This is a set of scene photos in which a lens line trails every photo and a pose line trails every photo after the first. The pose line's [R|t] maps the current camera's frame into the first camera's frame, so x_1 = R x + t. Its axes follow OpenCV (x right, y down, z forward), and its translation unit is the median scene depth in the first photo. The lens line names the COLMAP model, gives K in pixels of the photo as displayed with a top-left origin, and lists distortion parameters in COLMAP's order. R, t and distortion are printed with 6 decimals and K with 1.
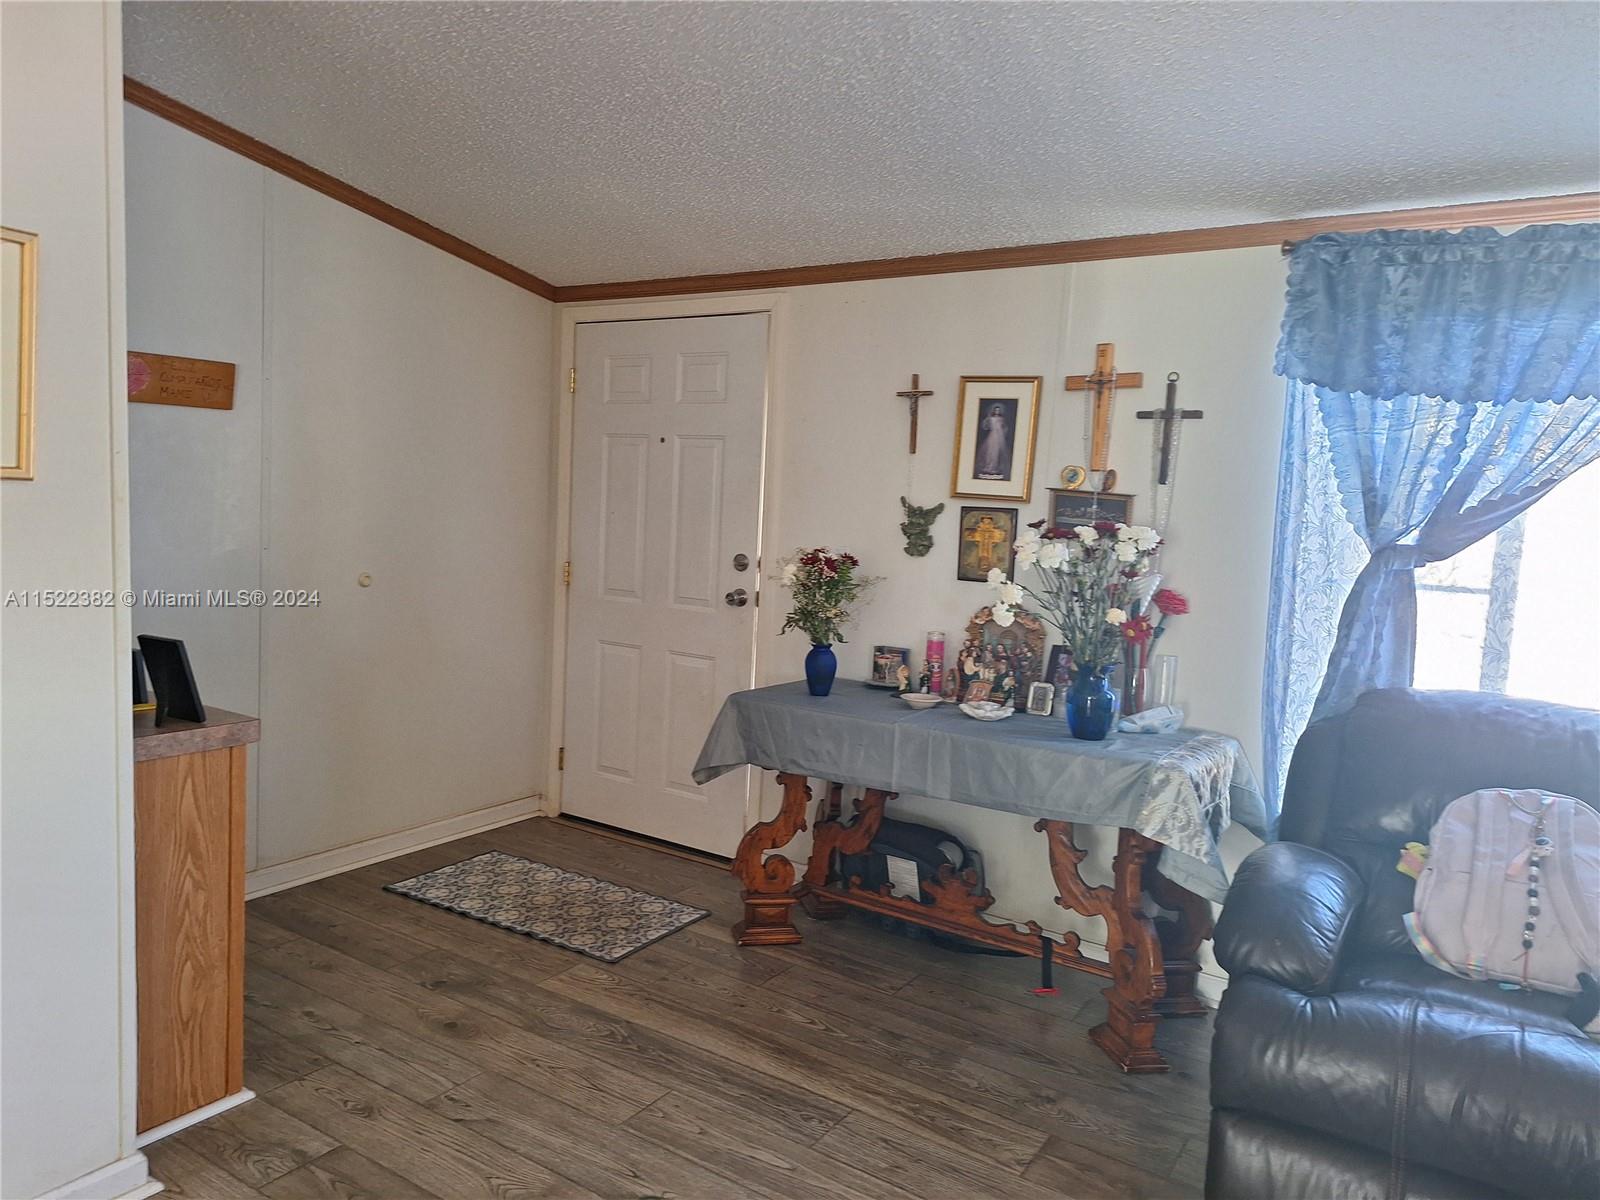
lens RADIAL K [[1108.0, 0, 761.9], [0, 1108.0, 606.6], [0, 0, 1]] dist [0.072714, -0.074895]
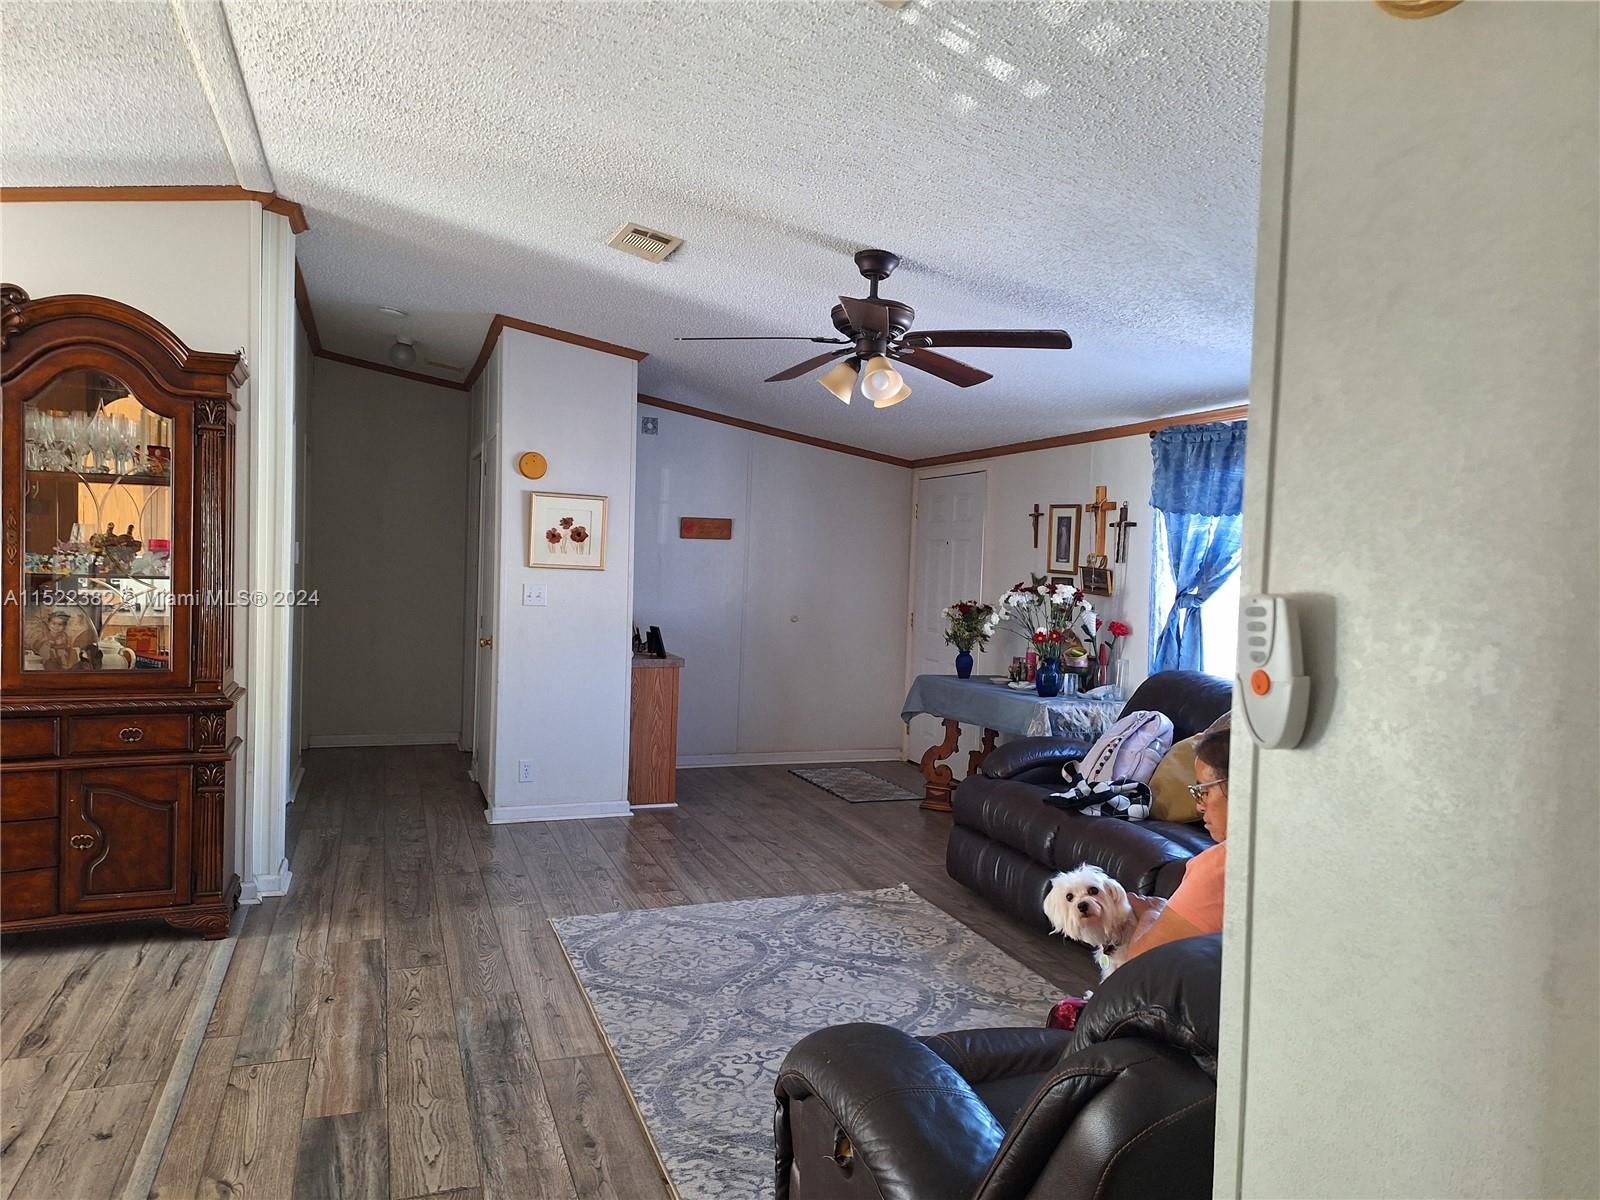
lens RADIAL K [[1108.0, 0, 792.4], [0, 1108.0, 607.3], [0, 0, 1]] dist [0.072714, -0.074895]
pose [[0.810525, 0.001837, -0.585701, 1.014515], [-0.050247, 0.996526, -0.066410, 0.109880], [0.583544, 0.083257, 0.807802, -0.766522]]
